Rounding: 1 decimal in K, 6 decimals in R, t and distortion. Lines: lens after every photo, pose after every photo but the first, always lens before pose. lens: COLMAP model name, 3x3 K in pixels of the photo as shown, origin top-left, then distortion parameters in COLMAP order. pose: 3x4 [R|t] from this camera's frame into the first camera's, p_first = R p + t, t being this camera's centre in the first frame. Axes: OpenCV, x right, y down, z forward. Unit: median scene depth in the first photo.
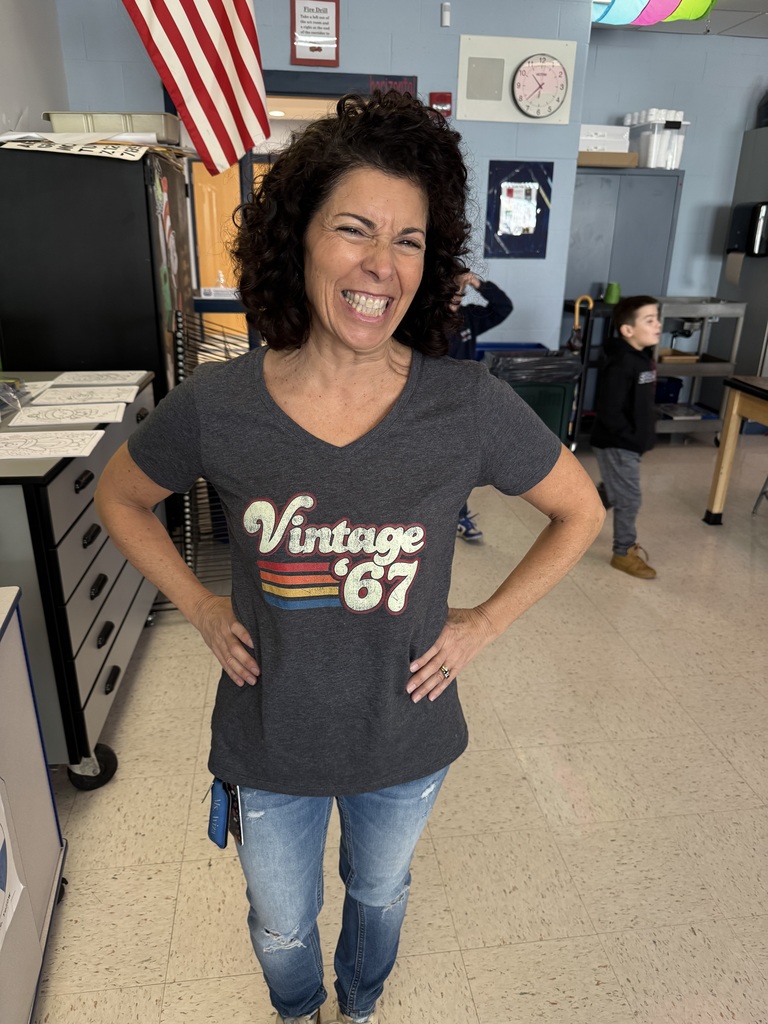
lens RADIAL K [[730.7, 0, 384.0], [0, 730.7, 512.0], [0, 0, 1]] dist [0.002662, 0.001064]
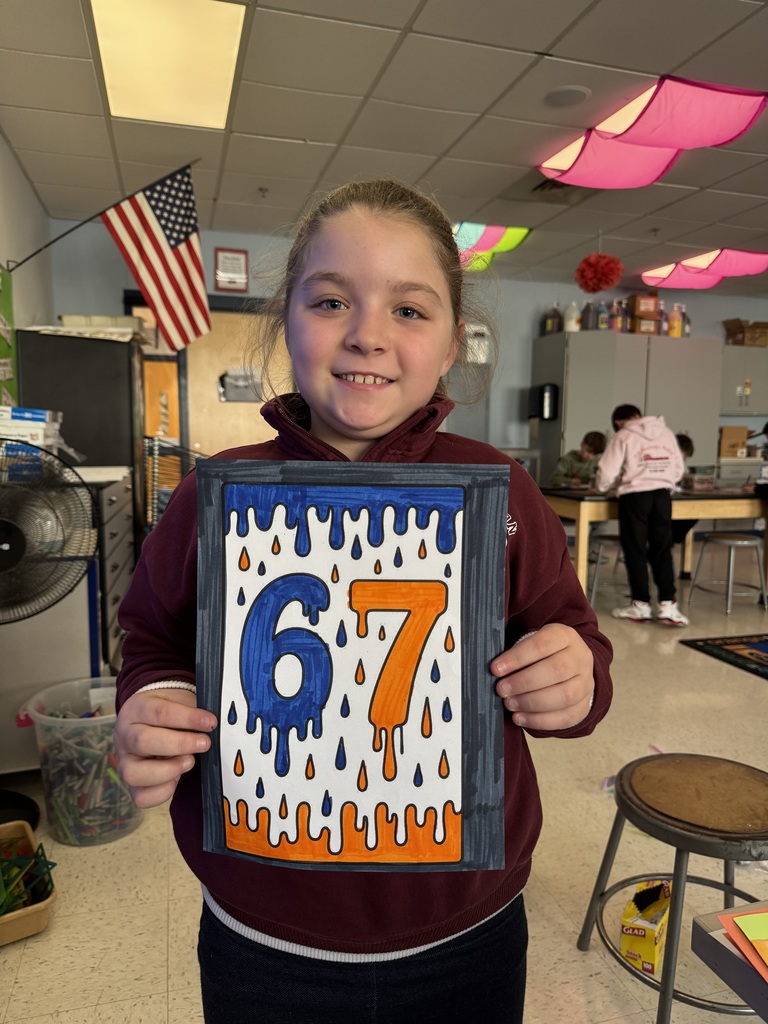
lens RADIAL K [[730.7, 0, 384.0], [0, 730.7, 512.0], [0, 0, 1]] dist [0.002662, 0.001064]
pose [[0.989734, -0.017437, 0.141851, -0.007153], [0.053164, 0.966223, -0.252164, 0.200566], [-0.132663, 0.257116, 0.957231, -0.328416]]
